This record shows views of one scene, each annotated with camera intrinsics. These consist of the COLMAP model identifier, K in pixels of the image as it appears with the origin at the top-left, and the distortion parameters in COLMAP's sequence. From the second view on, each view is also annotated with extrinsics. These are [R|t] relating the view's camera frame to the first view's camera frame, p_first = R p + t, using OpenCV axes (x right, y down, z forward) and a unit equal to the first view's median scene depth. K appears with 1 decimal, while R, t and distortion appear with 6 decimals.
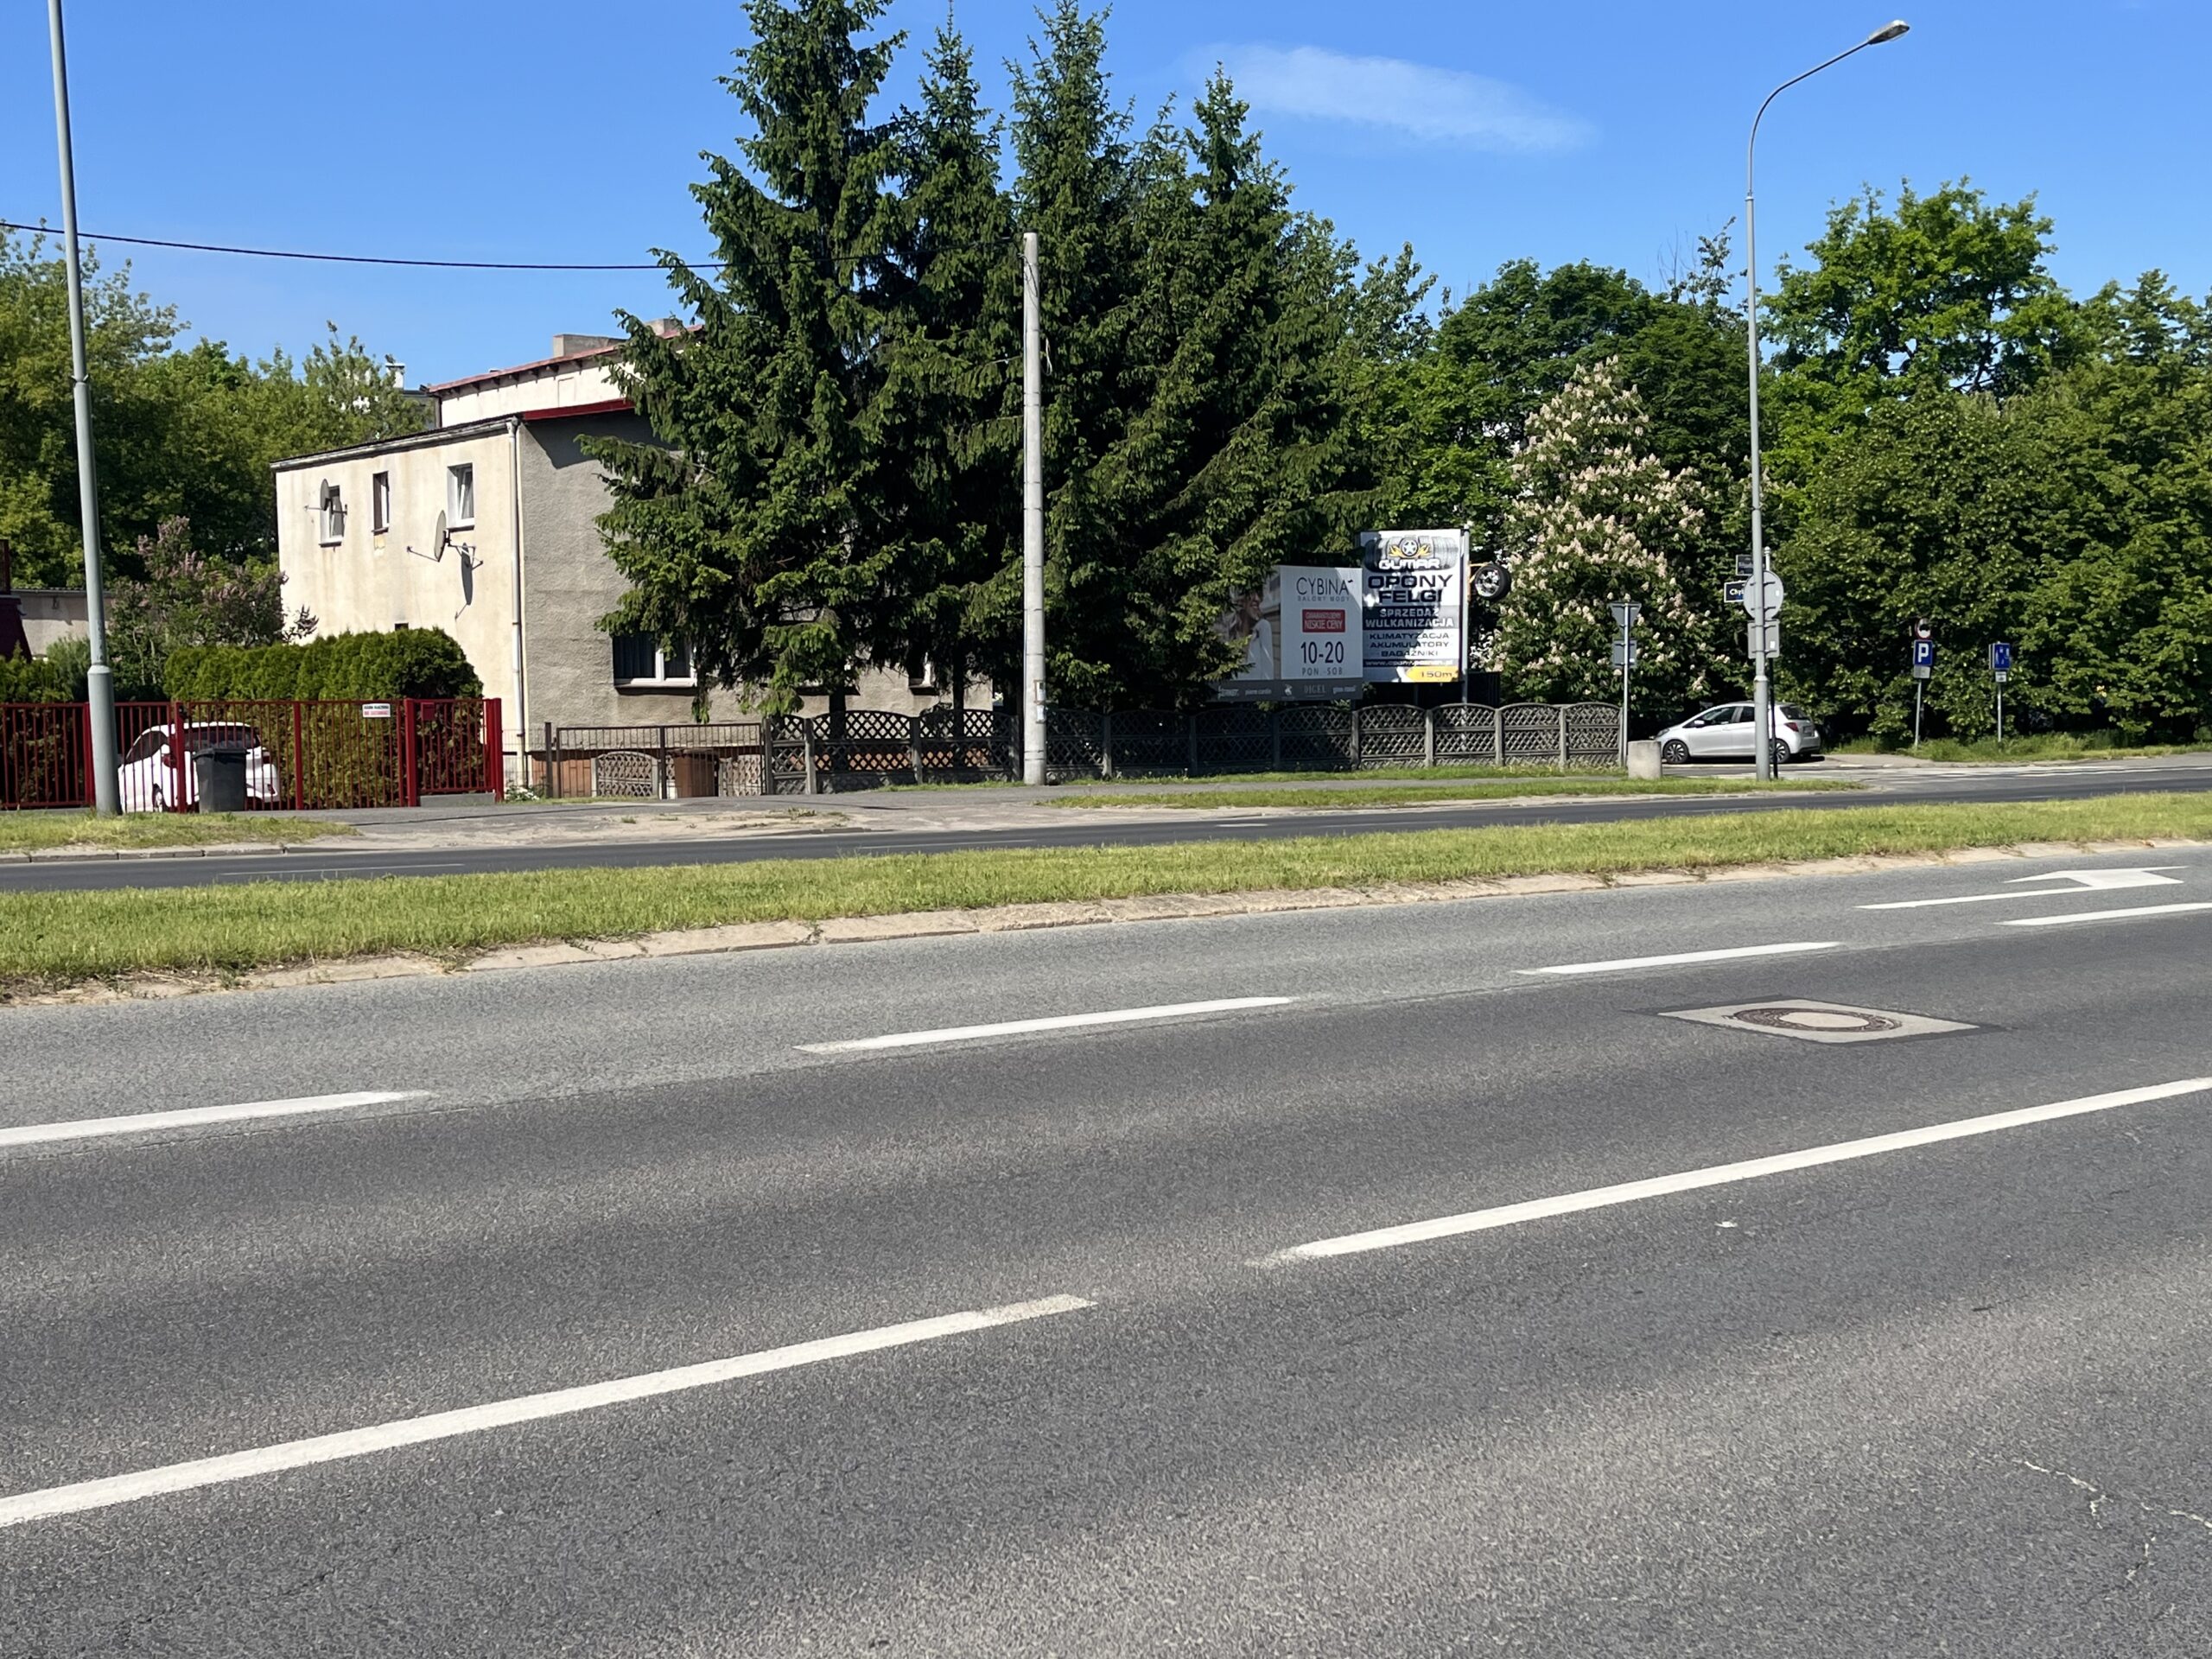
lens RADIAL K [[2526.2, 0, 1106.0], [0, 2526.2, 829.5], [0, 0, 1]] dist [0.023152, 0.010023]
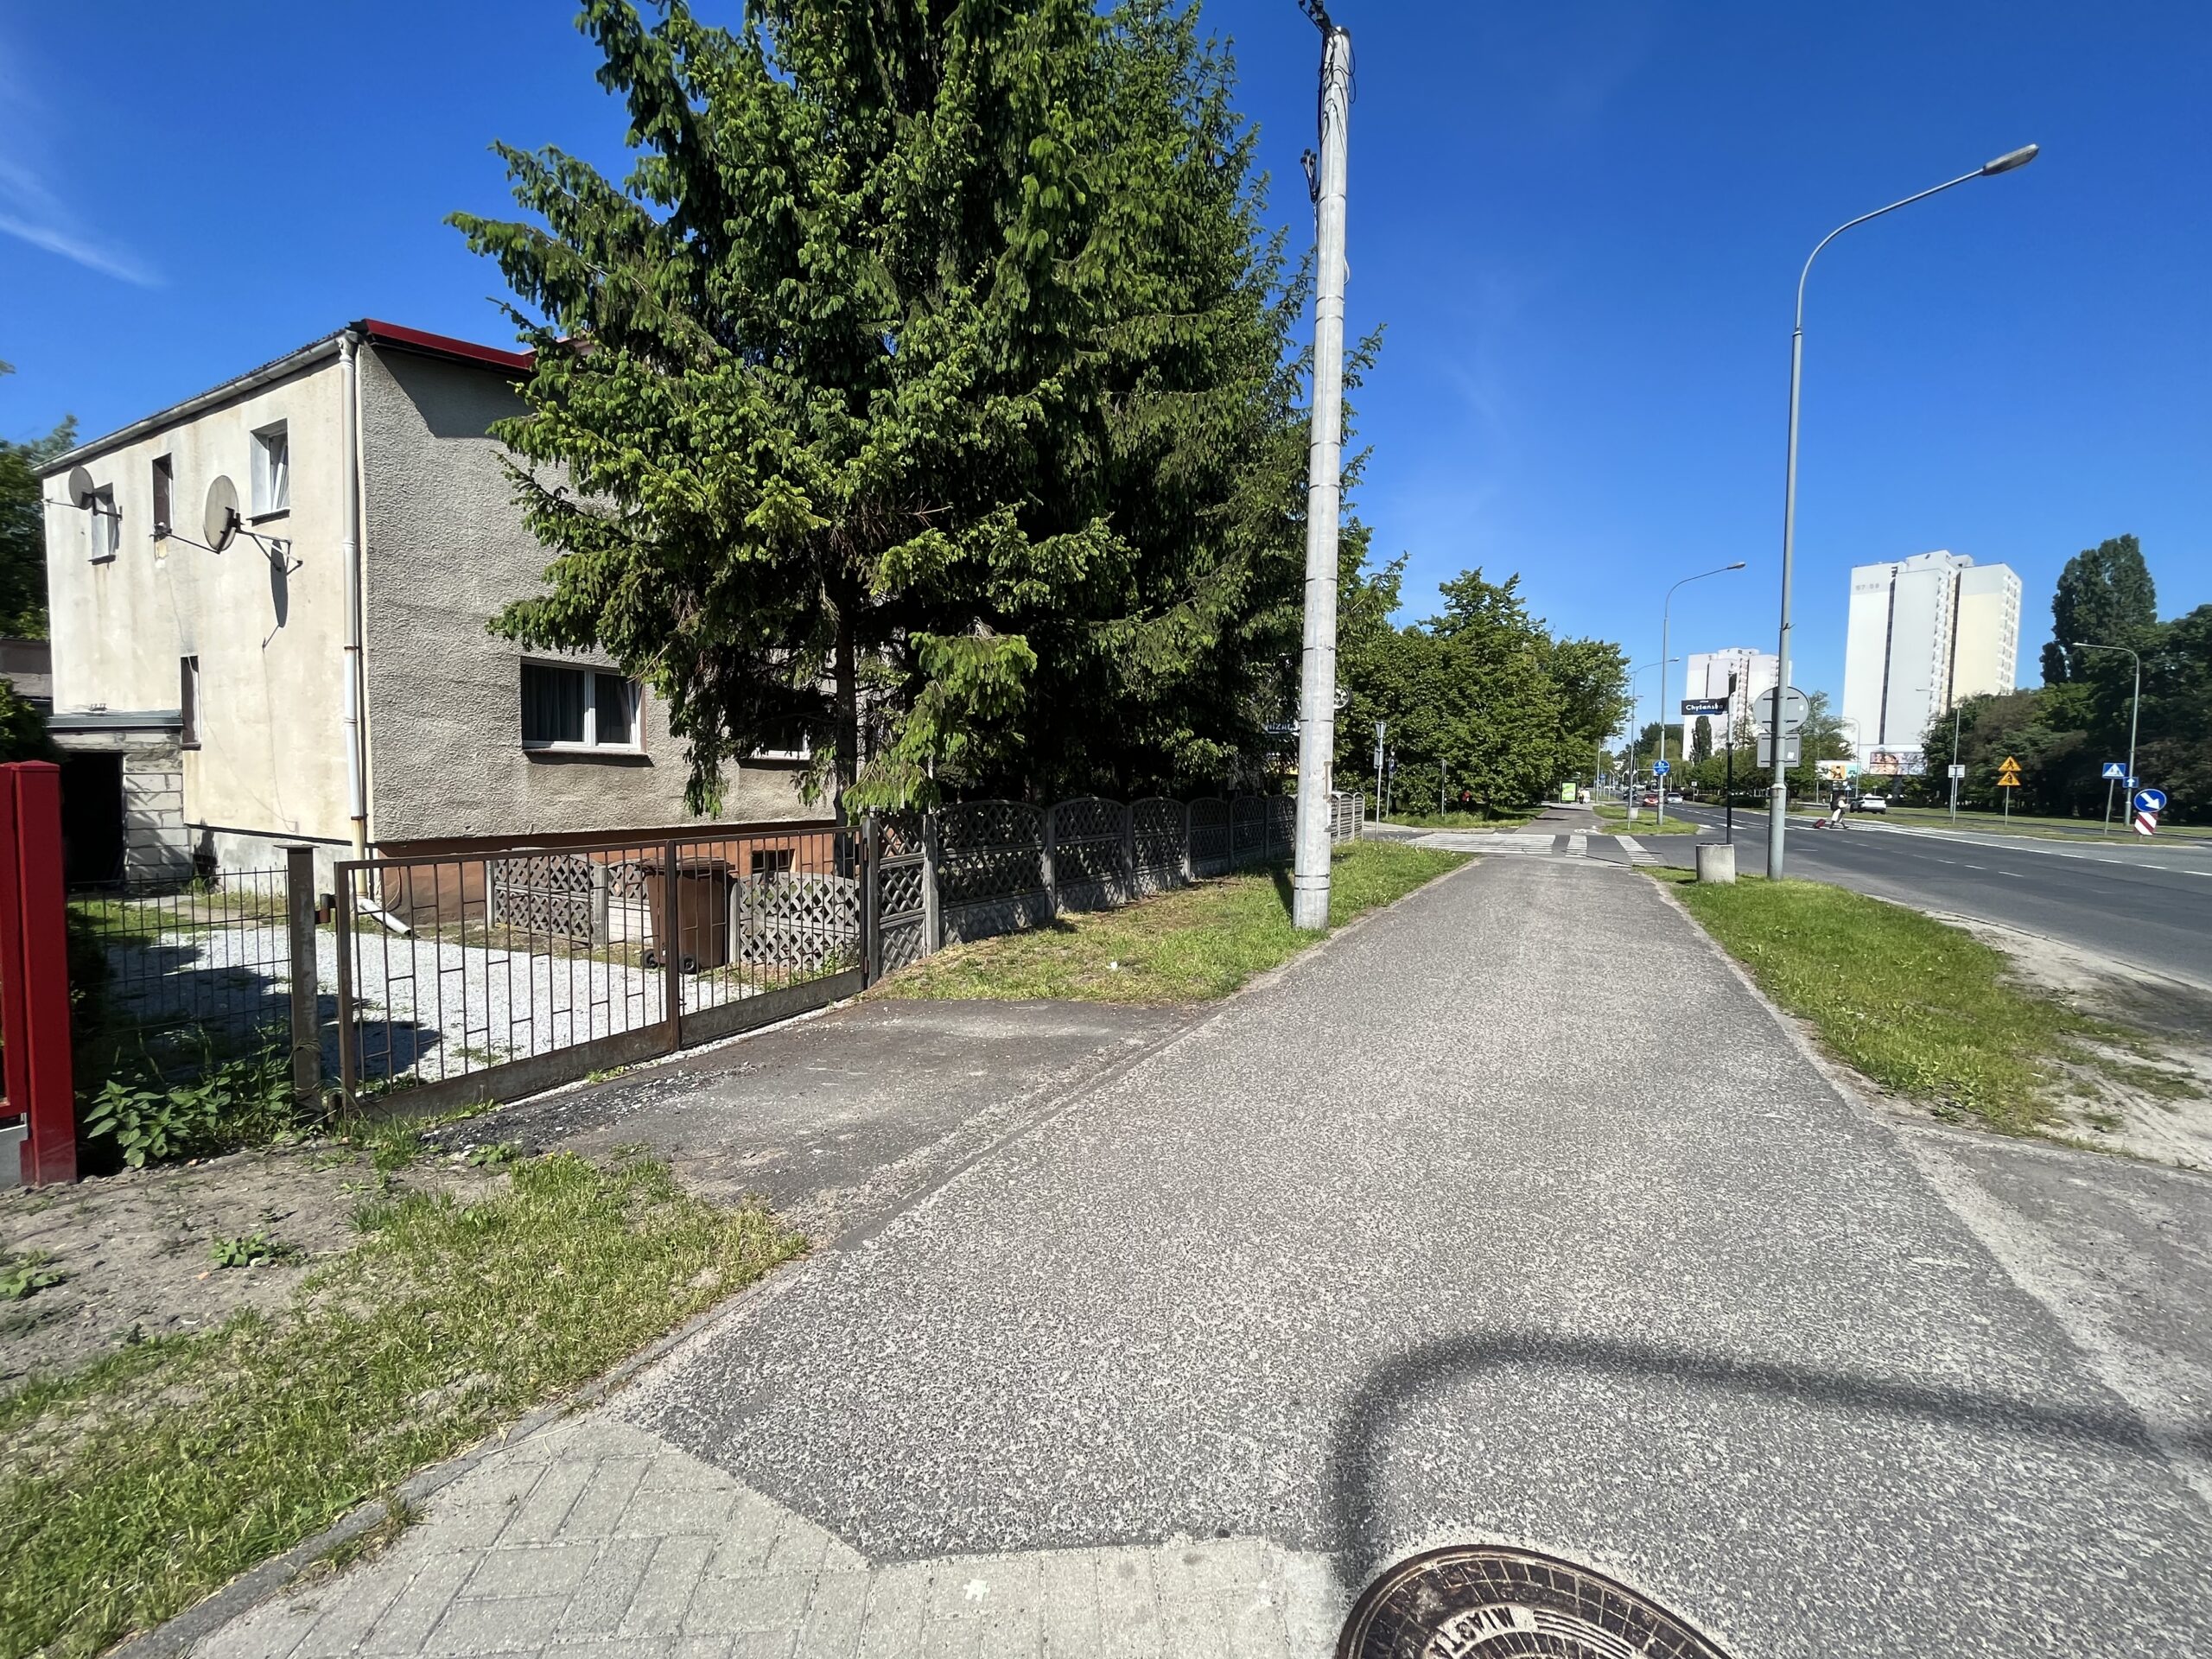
lens RADIAL K [[881.8, 0, 1106.0], [0, 881.8, 829.5], [0, 0, 1]] dist [-0.007164, 0.000852]
pose [[0.918615, 0.006979, 0.395091, -0.139740], [-0.011148, 0.999904, 0.008258, -0.037443], [-0.394996, -0.011990, 0.918605, 0.698675]]
